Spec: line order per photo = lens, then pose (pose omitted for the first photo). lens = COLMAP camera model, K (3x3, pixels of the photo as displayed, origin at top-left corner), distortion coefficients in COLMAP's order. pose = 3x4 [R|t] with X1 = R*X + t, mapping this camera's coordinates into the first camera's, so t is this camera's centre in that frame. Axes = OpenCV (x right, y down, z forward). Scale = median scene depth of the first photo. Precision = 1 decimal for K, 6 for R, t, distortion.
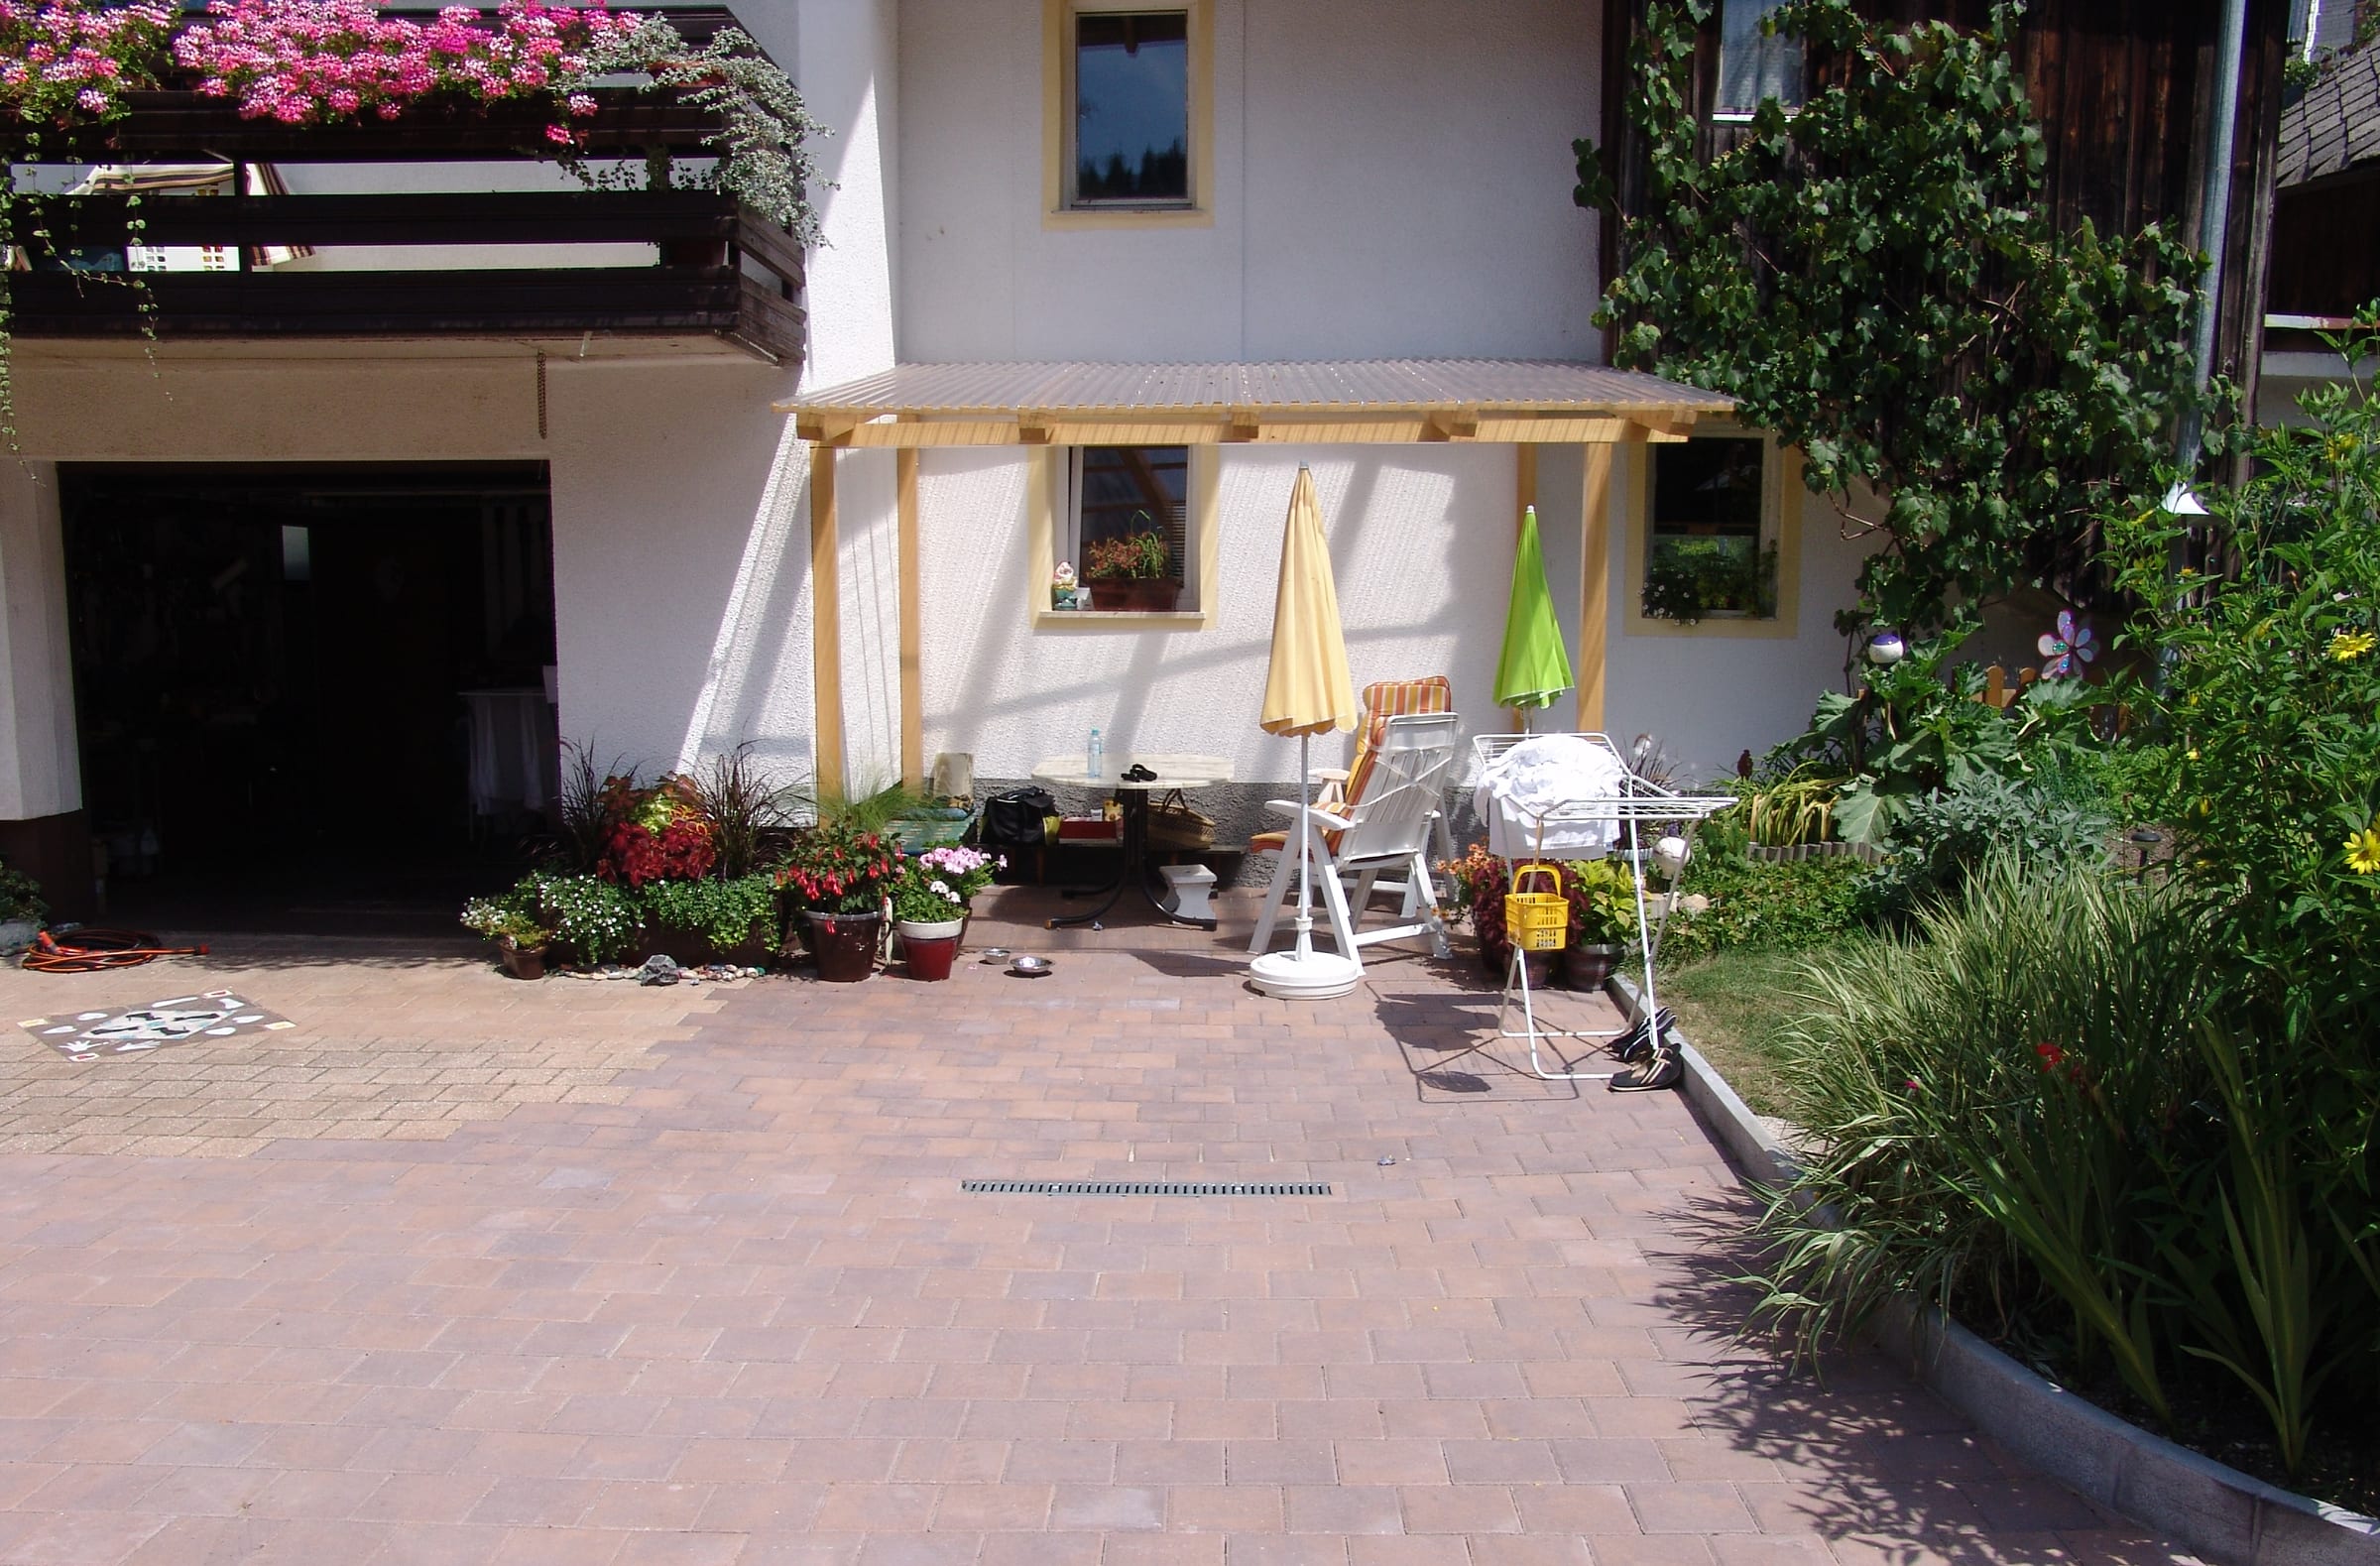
lens RADIAL K [[1915.7, 0, 1187.7], [0, 1915.7, 917.6], [0, 0, 1]] dist [-0.157803, 0.128708]
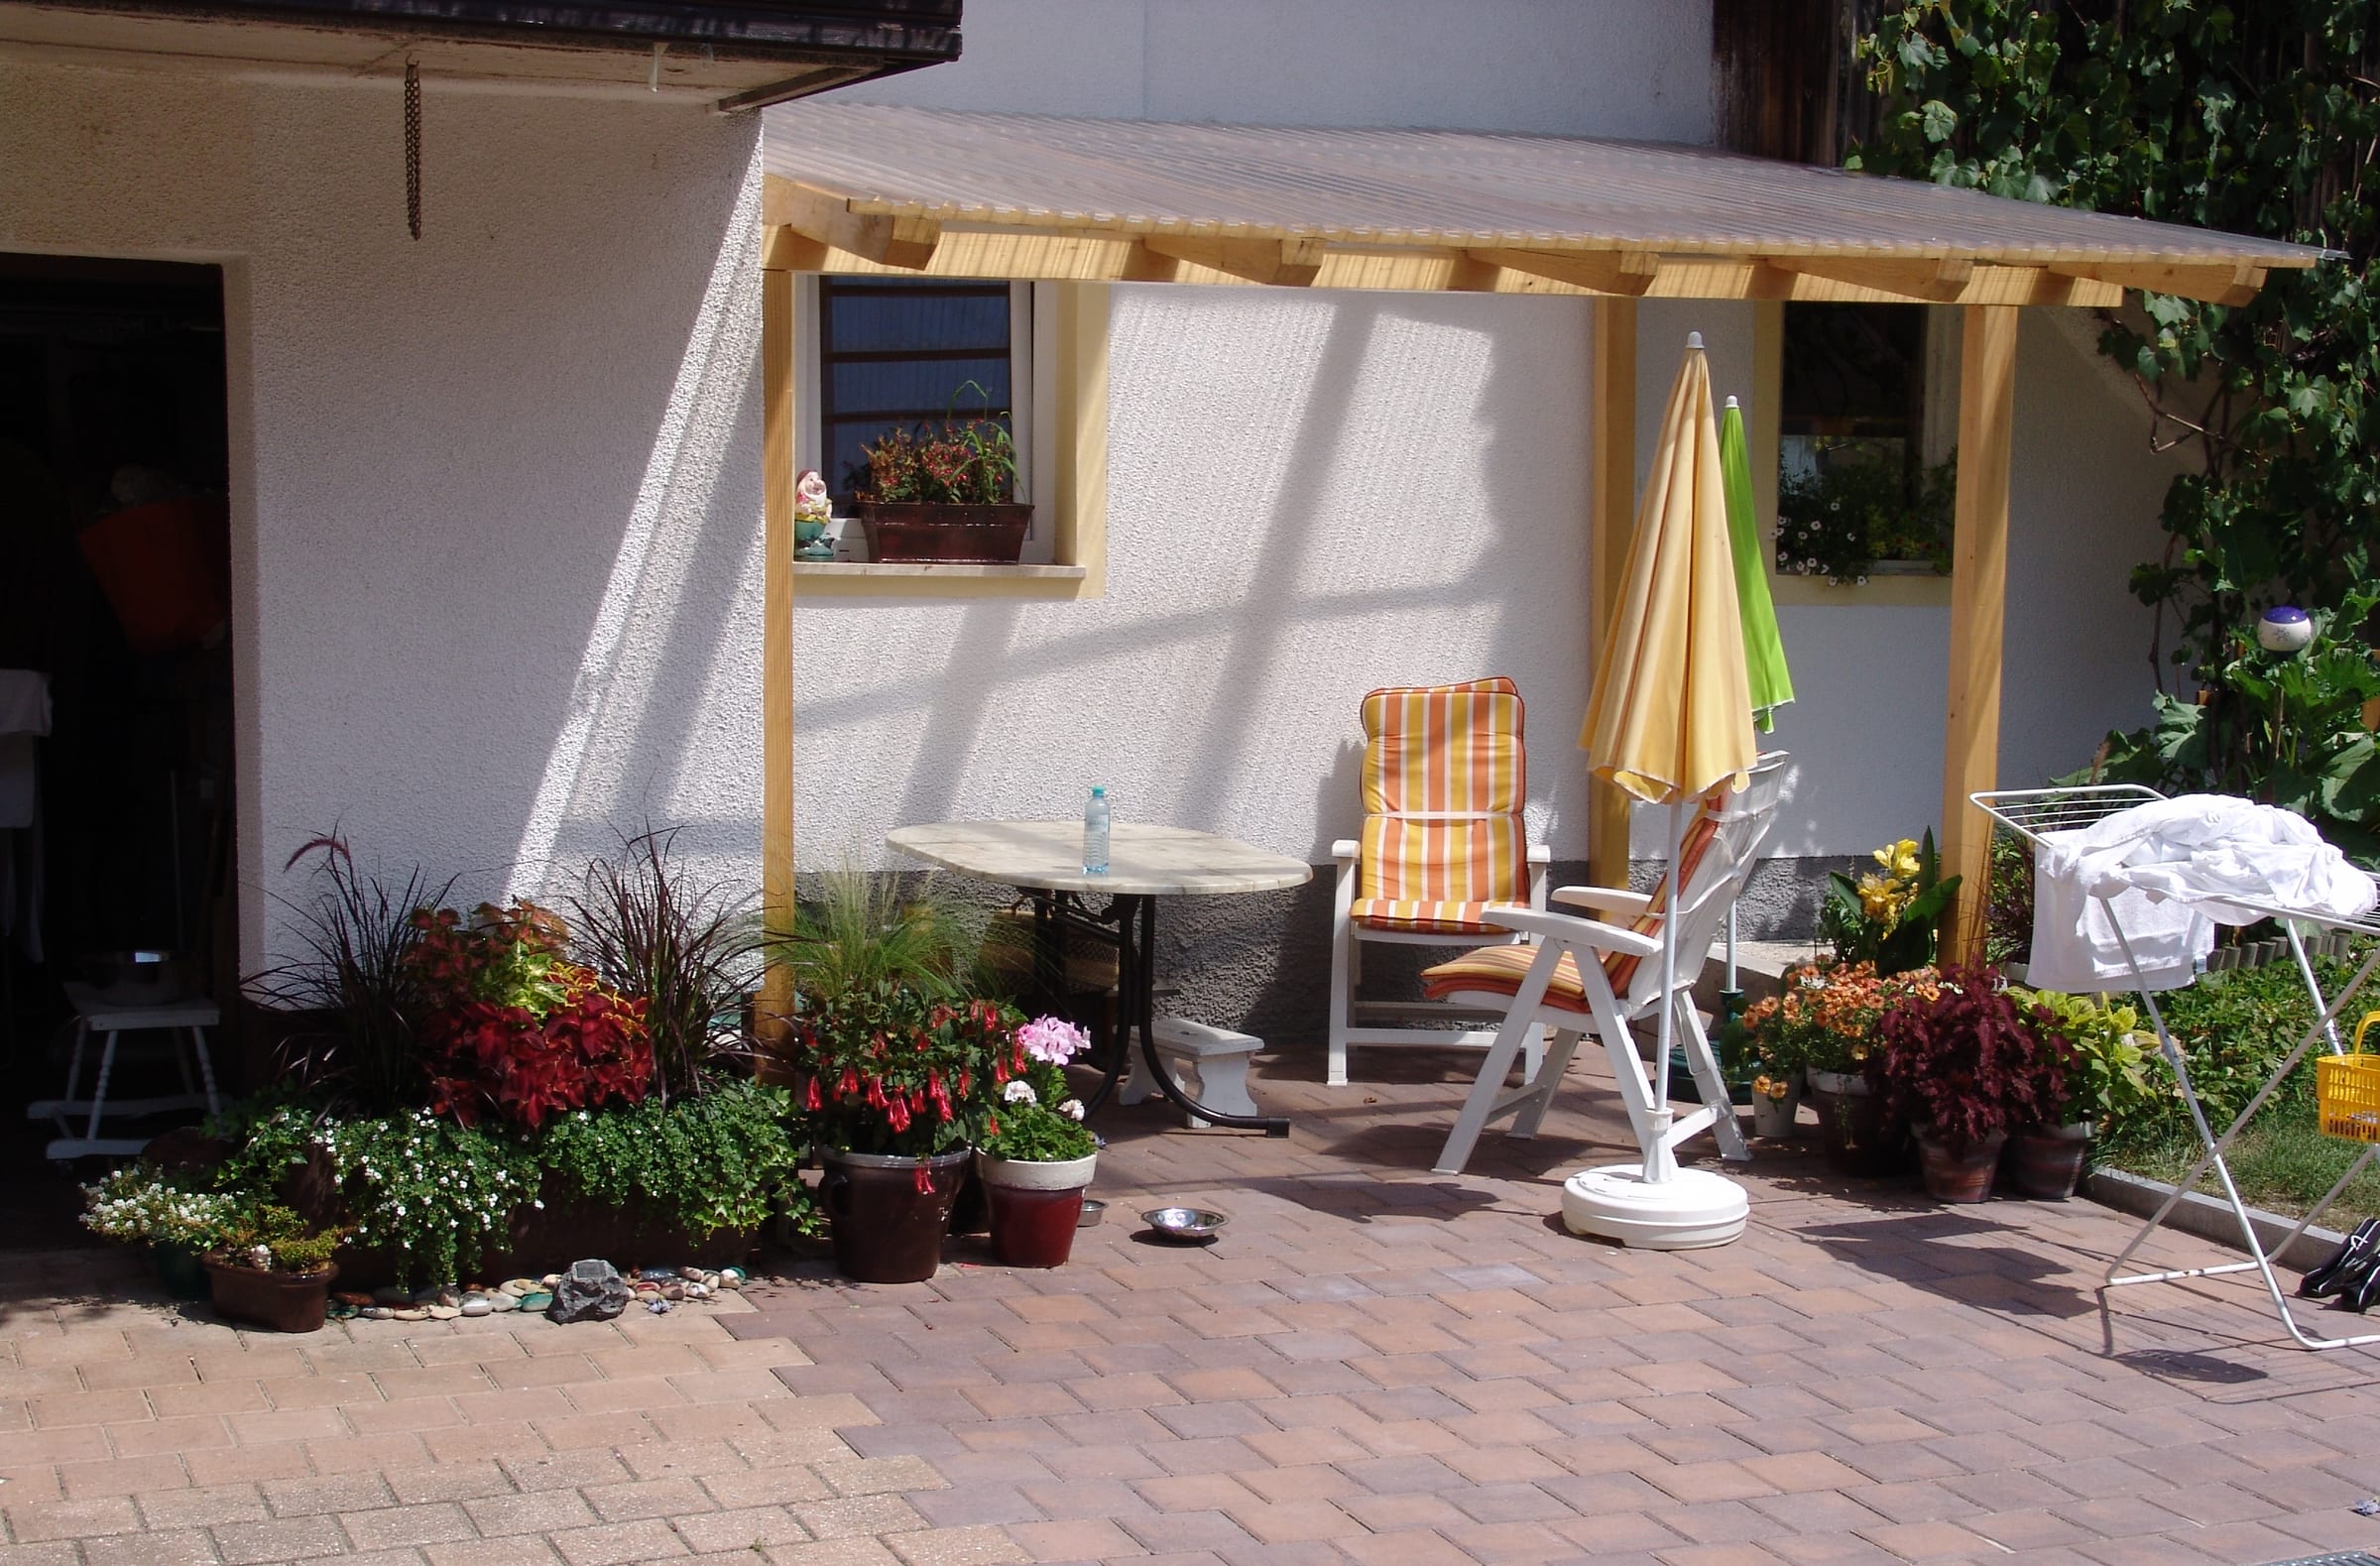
lens RADIAL K [[3437.5, 0, 1189.9], [0, 3437.5, 900.7], [0, 0, 1]] dist [-0.009143, 0.022099]
pose [[0.918333, -0.037563, 0.394021, -0.476606], [0.053526, 0.998128, -0.029596, -0.039284], [-0.392172, 0.048269, 0.918625, 0.082583]]
